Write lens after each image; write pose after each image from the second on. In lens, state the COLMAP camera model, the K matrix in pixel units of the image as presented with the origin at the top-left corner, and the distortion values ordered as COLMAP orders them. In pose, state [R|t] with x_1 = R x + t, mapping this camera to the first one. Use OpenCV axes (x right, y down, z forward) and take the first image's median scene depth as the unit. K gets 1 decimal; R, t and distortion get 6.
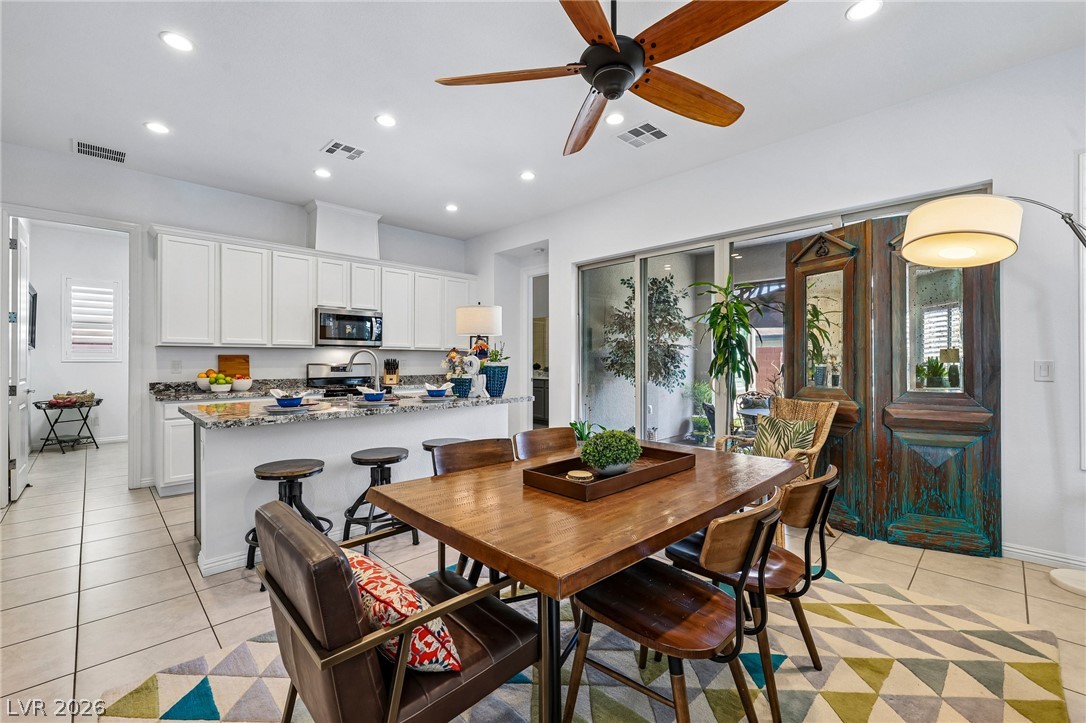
lens RADIAL K [[456.4, 0, 540.9], [0, 456.4, 358.6], [0, 0, 1]] dist [-0.001337, 0.000380]
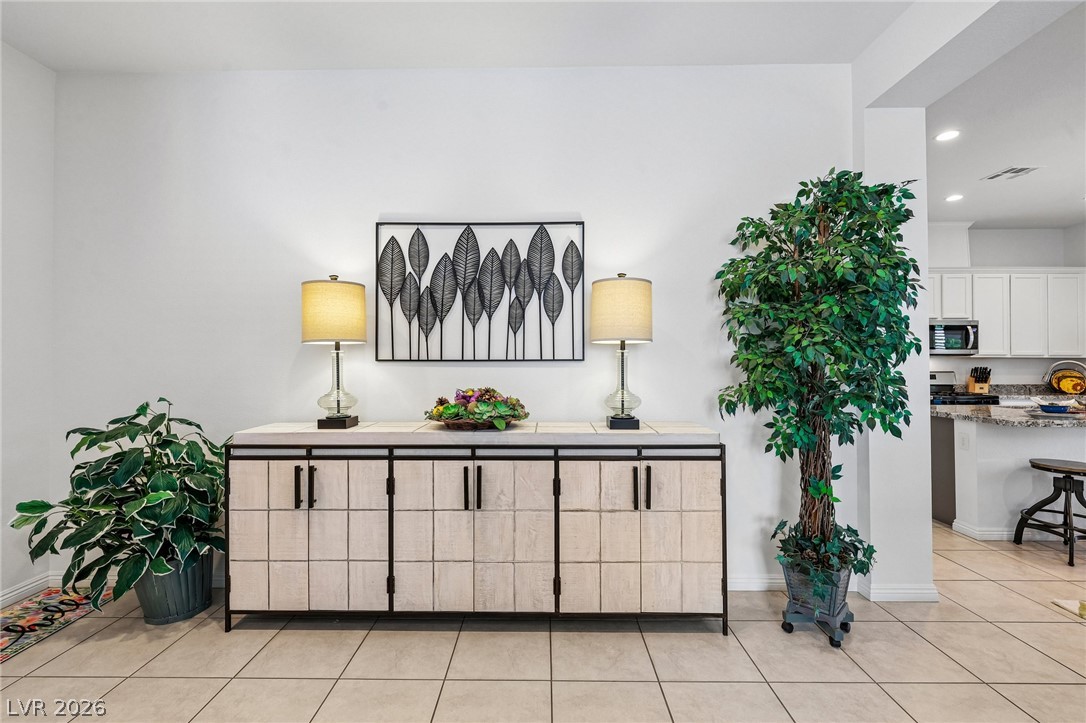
lens RADIAL K [[456.4, 0, 534.4], [0, 456.4, 358.8], [0, 0, 1]] dist [-0.001337, 0.000380]
pose [[0.700902, -0.007822, -0.713215, -0.326132], [0.002129, 0.999958, -0.008874, -0.011188], [0.713254, 0.004701, 0.700890, -0.382777]]
